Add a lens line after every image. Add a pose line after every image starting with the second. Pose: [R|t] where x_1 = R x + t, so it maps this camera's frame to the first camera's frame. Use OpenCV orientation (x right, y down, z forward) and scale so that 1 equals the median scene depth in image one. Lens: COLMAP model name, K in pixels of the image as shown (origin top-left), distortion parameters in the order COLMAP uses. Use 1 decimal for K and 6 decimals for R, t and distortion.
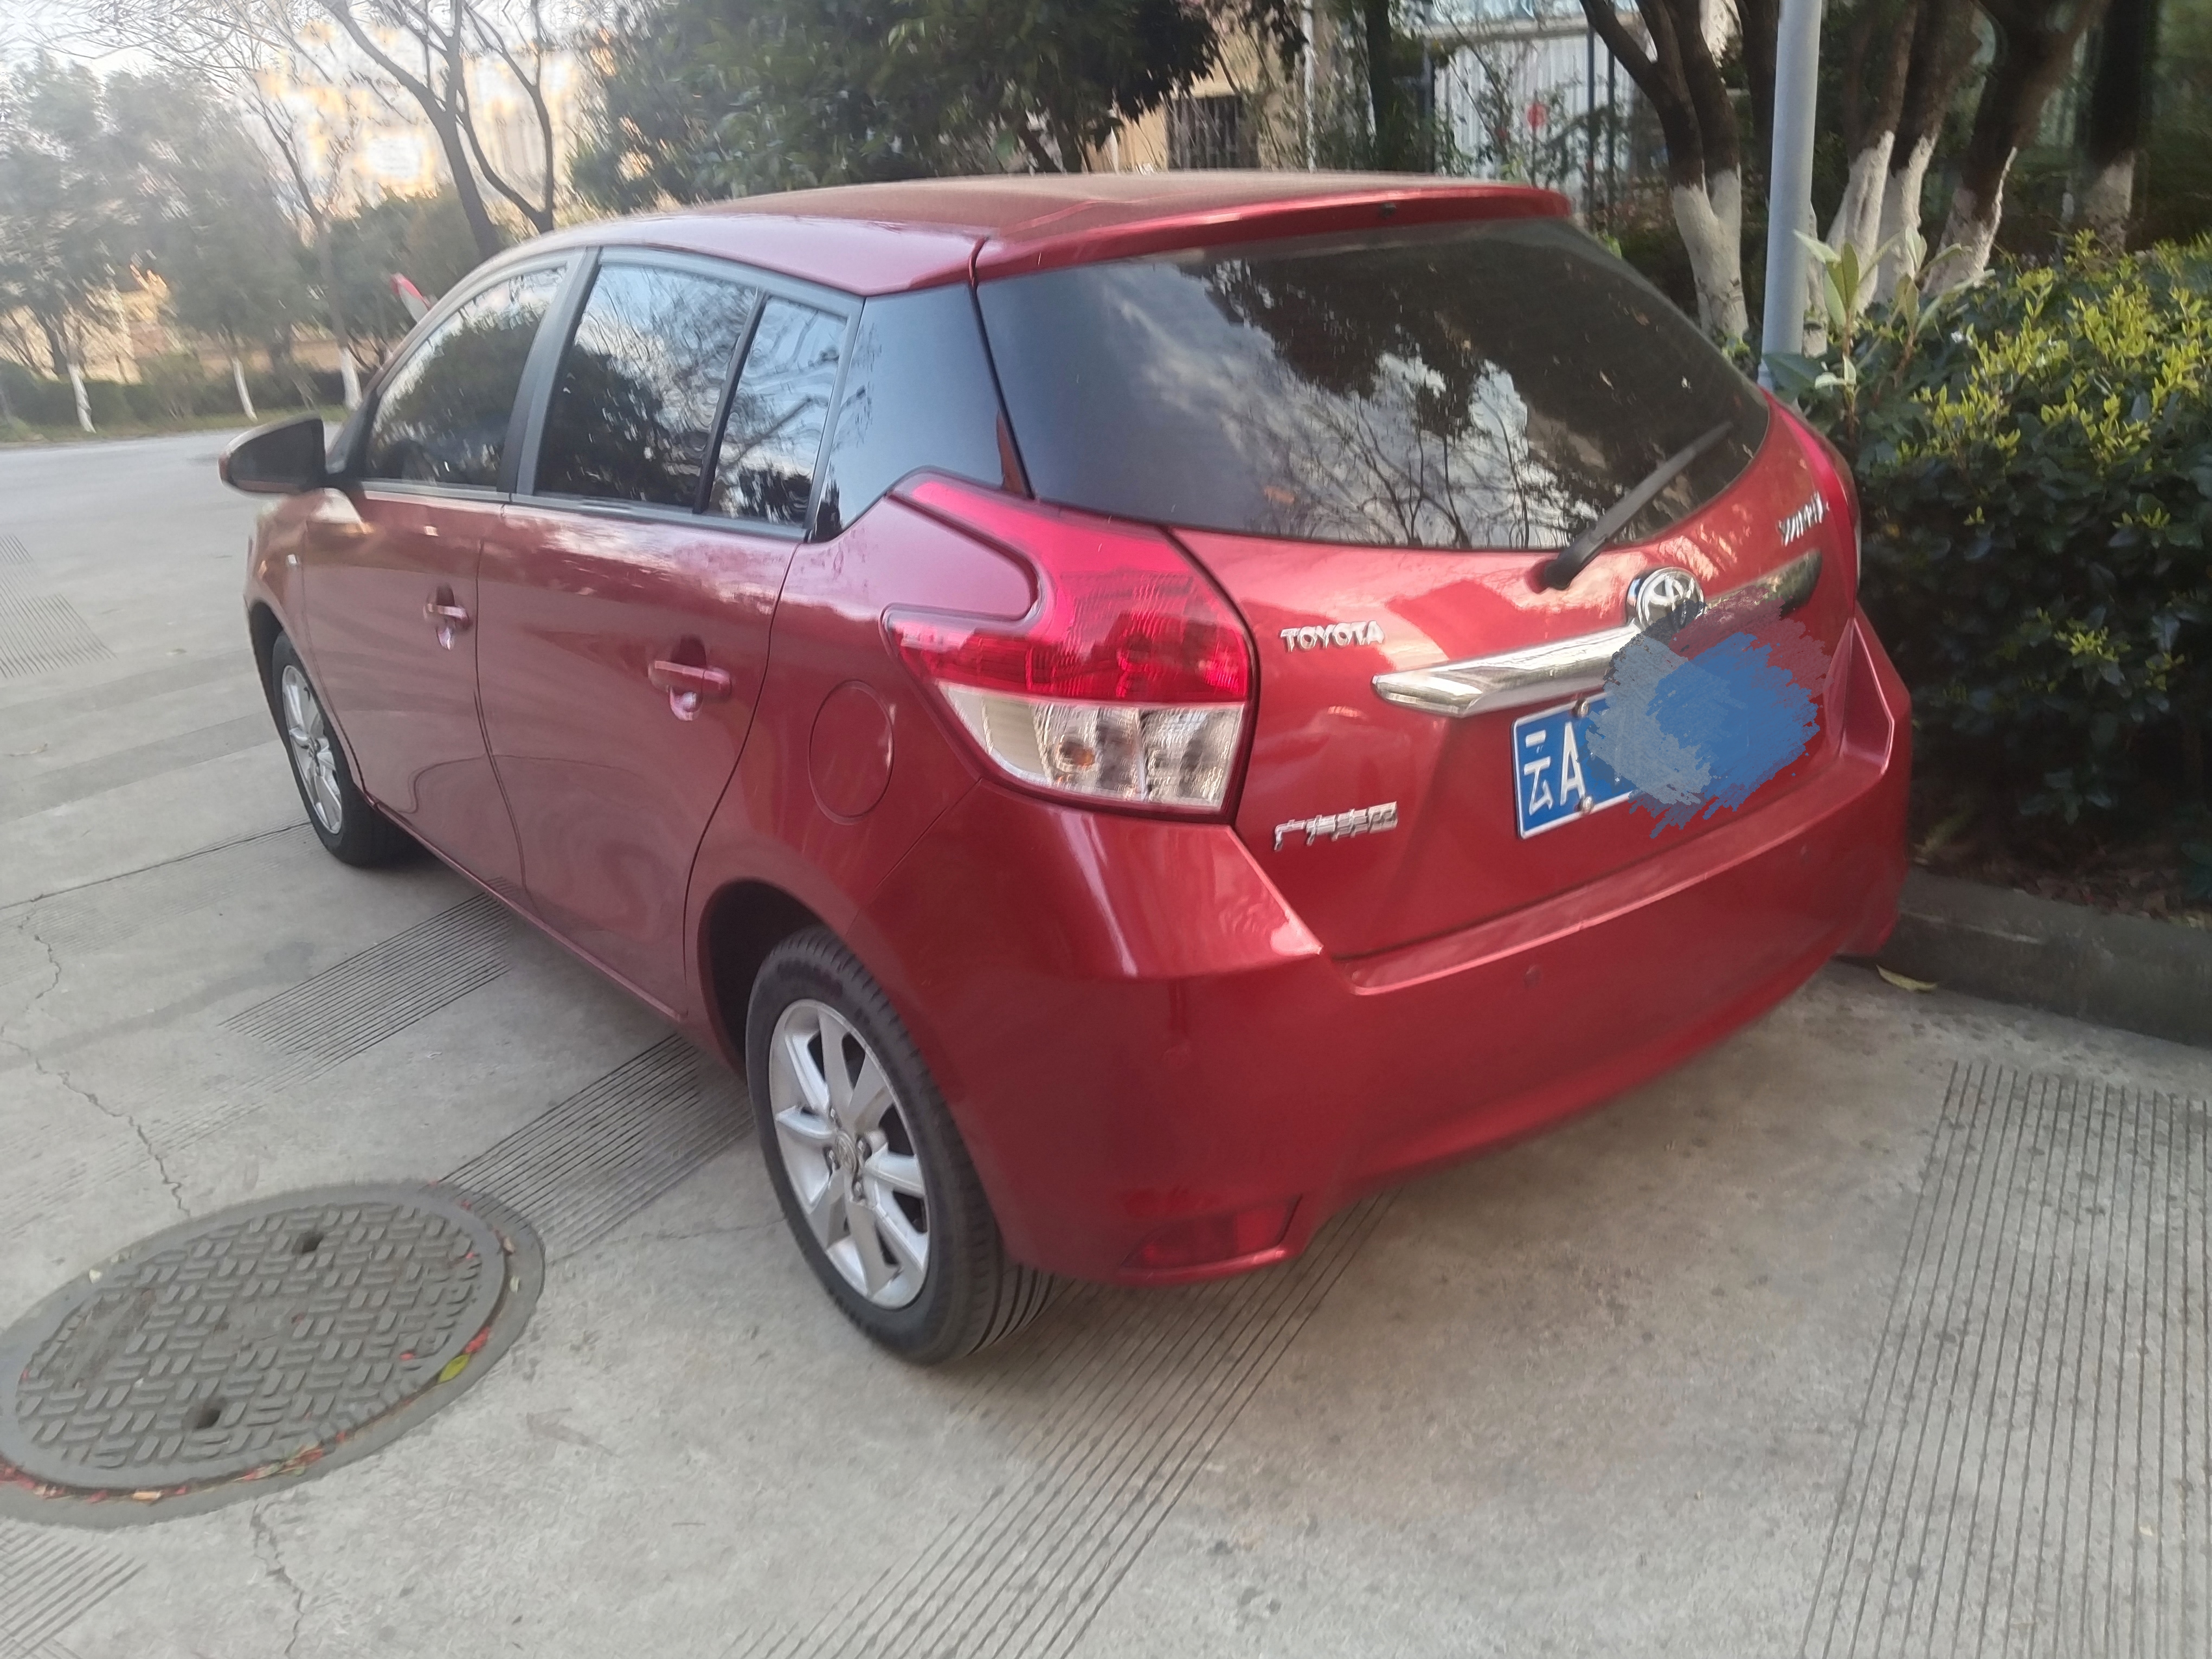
lens RADIAL K [[1720.8, 0, 1056.3], [0, 1720.8, 824.8], [0, 0, 1]] dist [0.047704, -0.079940]
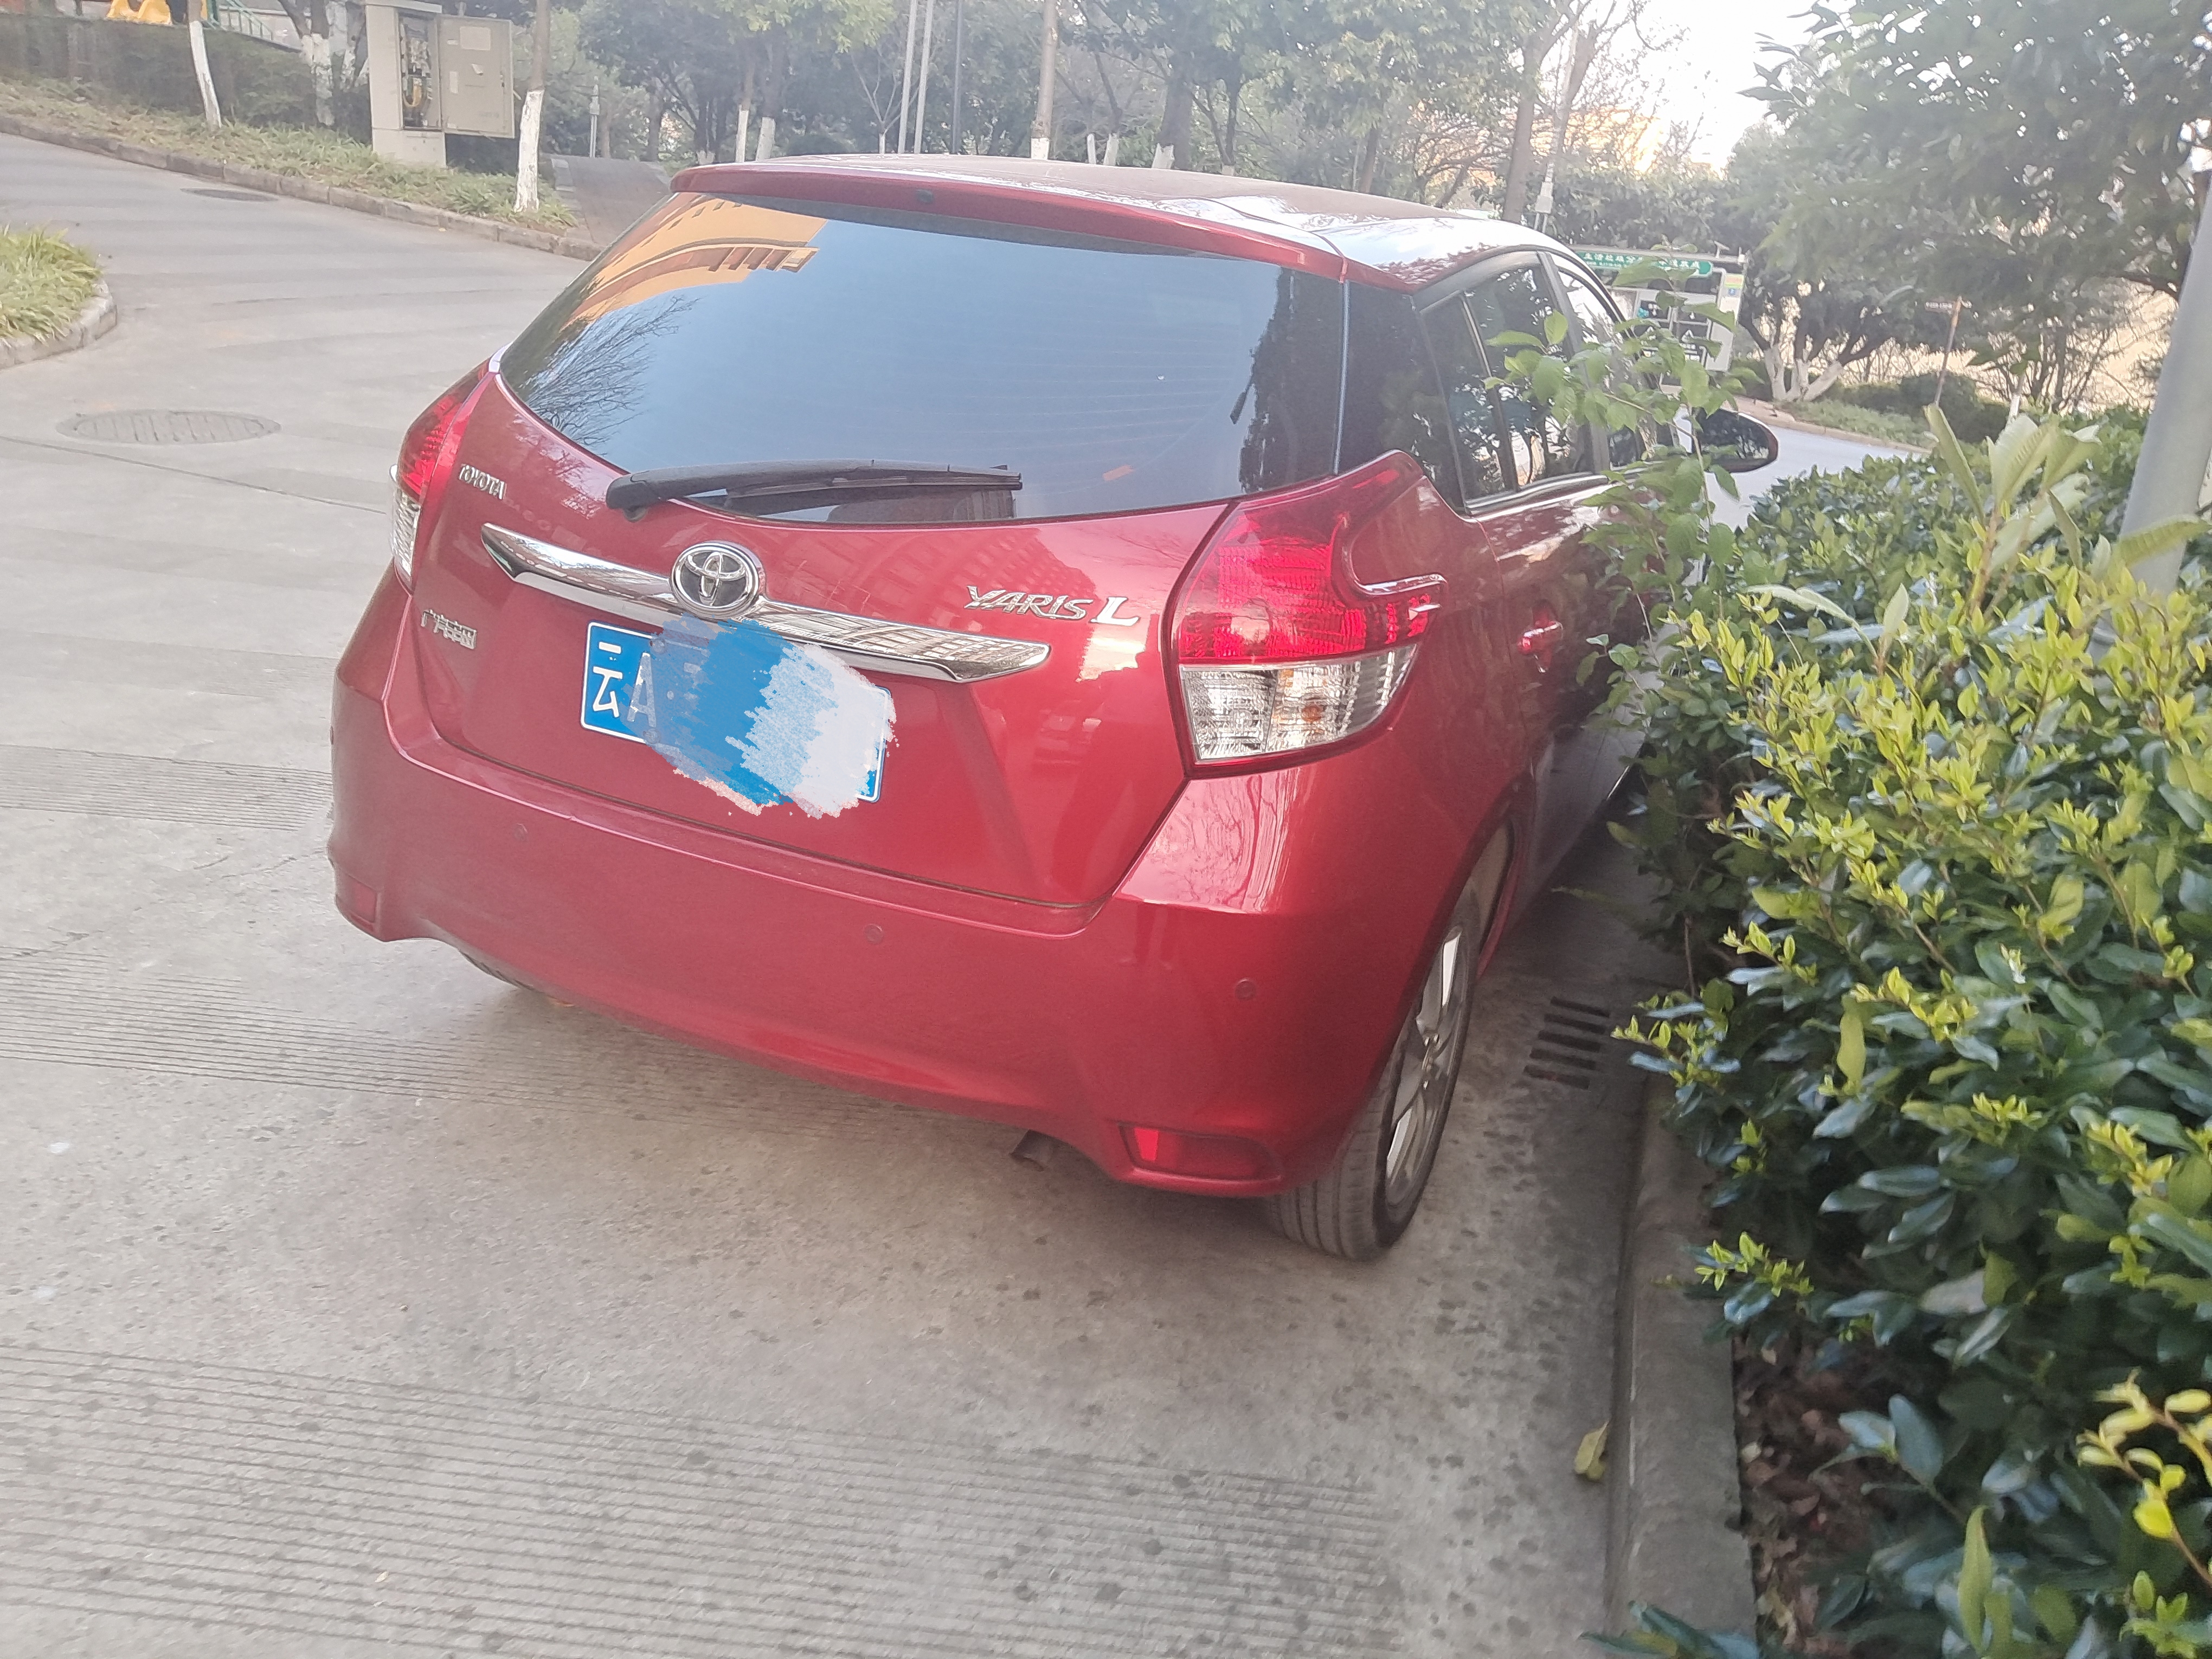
lens RADIAL K [[1714.4, 0, 1121.0], [0, 1714.4, 821.4], [0, 0, 1]] dist [0.037981, -0.077892]
pose [[0.481173, 0.407917, -0.775936, 1.262225], [-0.415700, 0.885465, 0.207714, -0.298857], [0.771794, 0.222610, 0.595633, 0.594941]]
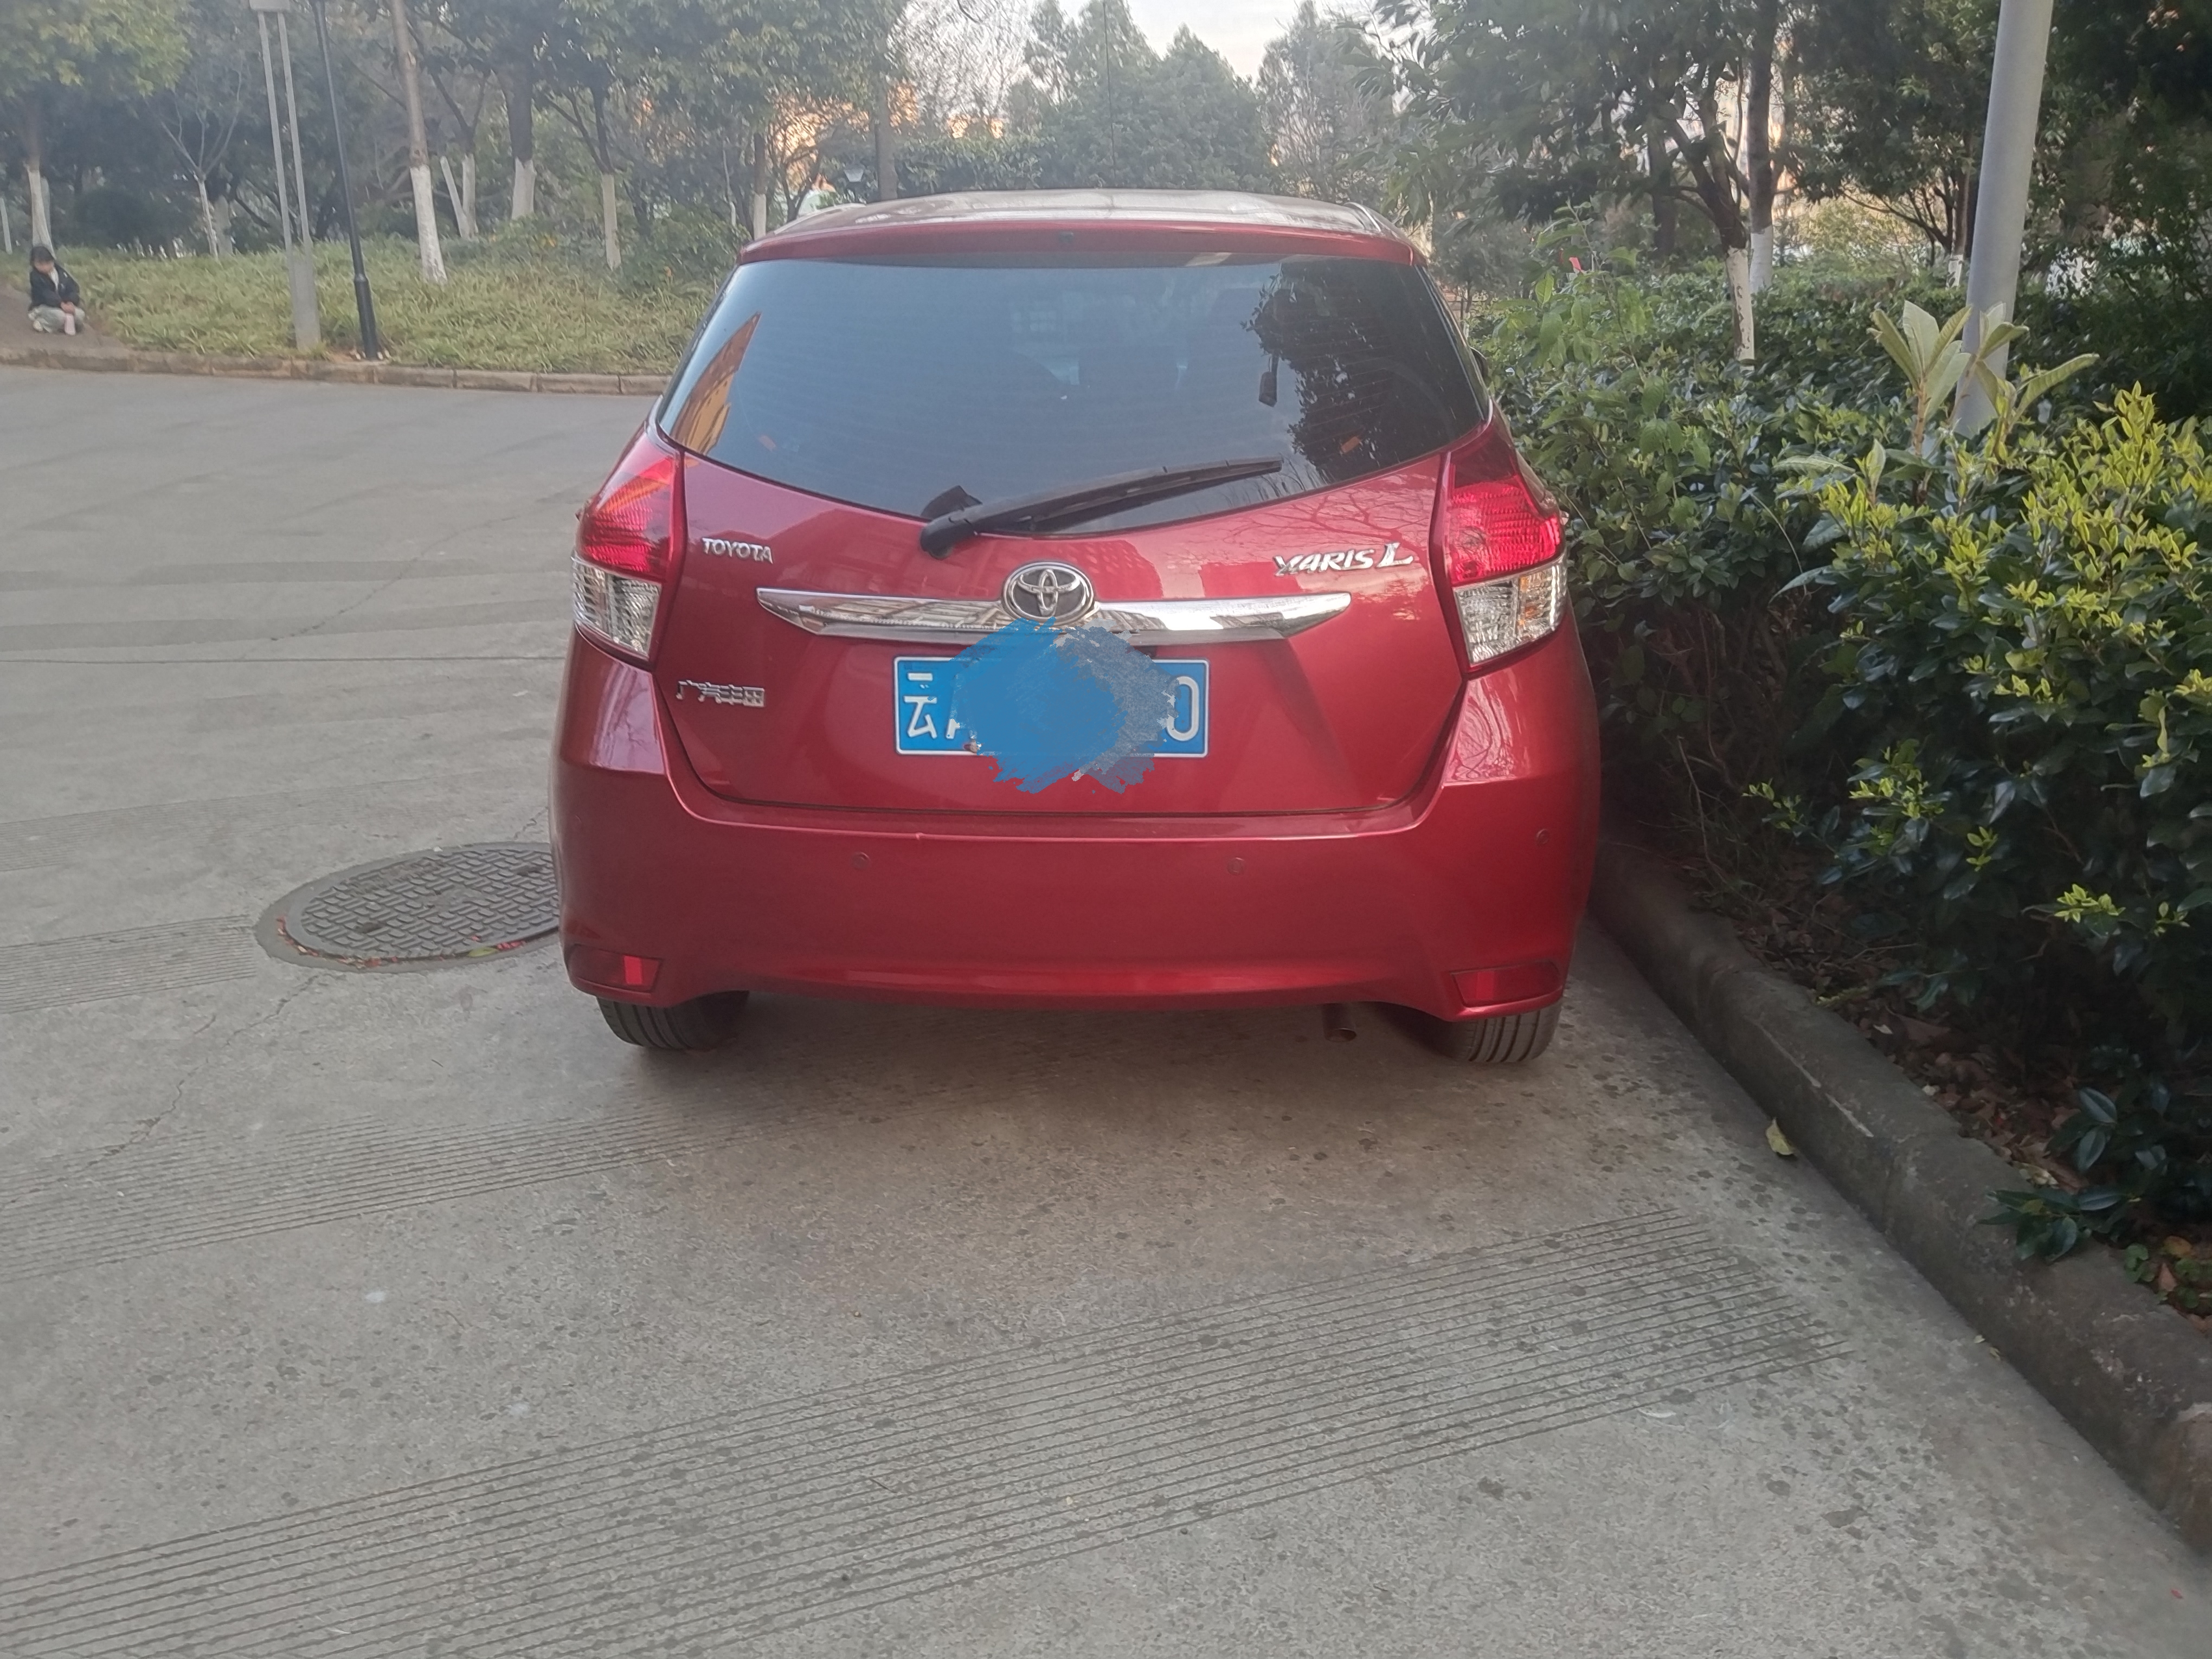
lens RADIAL K [[1720.8, 0, 1056.3], [0, 1720.8, 824.8], [0, 0, 1]] dist [0.047704, -0.079940]
pose [[0.768906, 0.272929, -0.578181, 1.025585], [-0.257852, 0.959879, 0.110200, -0.102673], [0.585061, 0.064351, 0.808432, 0.082451]]
